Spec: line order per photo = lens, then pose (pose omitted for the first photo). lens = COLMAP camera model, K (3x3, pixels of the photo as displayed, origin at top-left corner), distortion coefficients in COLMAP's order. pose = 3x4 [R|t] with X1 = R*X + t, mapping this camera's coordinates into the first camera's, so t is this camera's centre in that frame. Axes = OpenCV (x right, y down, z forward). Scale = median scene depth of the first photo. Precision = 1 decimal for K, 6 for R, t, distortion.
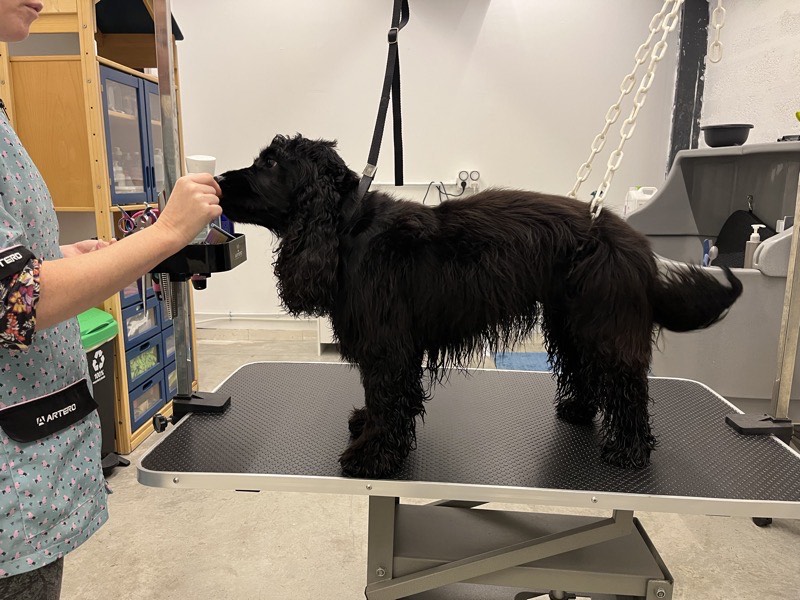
lens RADIAL K [[609.4, 0, 400.0], [0, 609.4, 300.0], [0, 0, 1]] dist [0.007597, -0.001139]
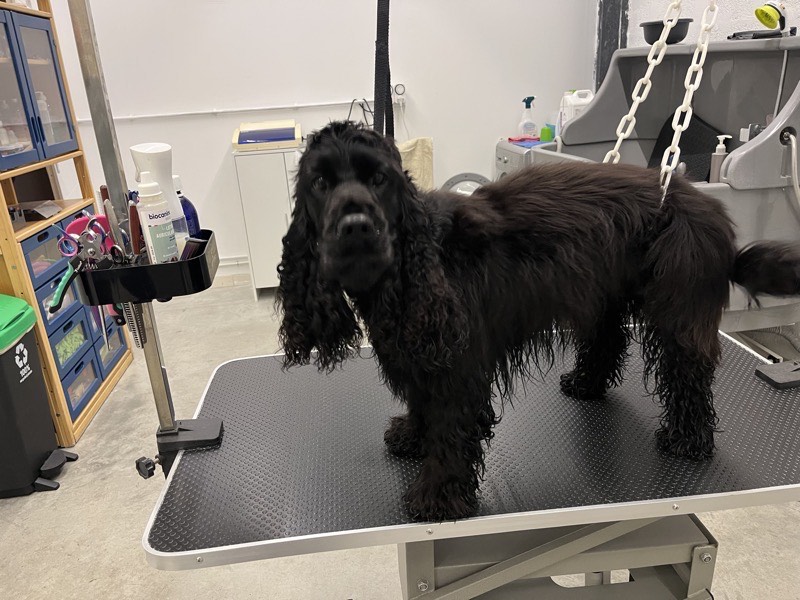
lens RADIAL K [[613.3, 0, 401.4], [0, 613.3, 311.7], [0, 0, 1]] dist [0.023047, -0.046787]
pose [[0.984950, -0.120481, 0.123928, -0.056246], [0.098991, 0.980984, 0.166944, -0.052212], [-0.141685, -0.152164, 0.978147, 0.068742]]
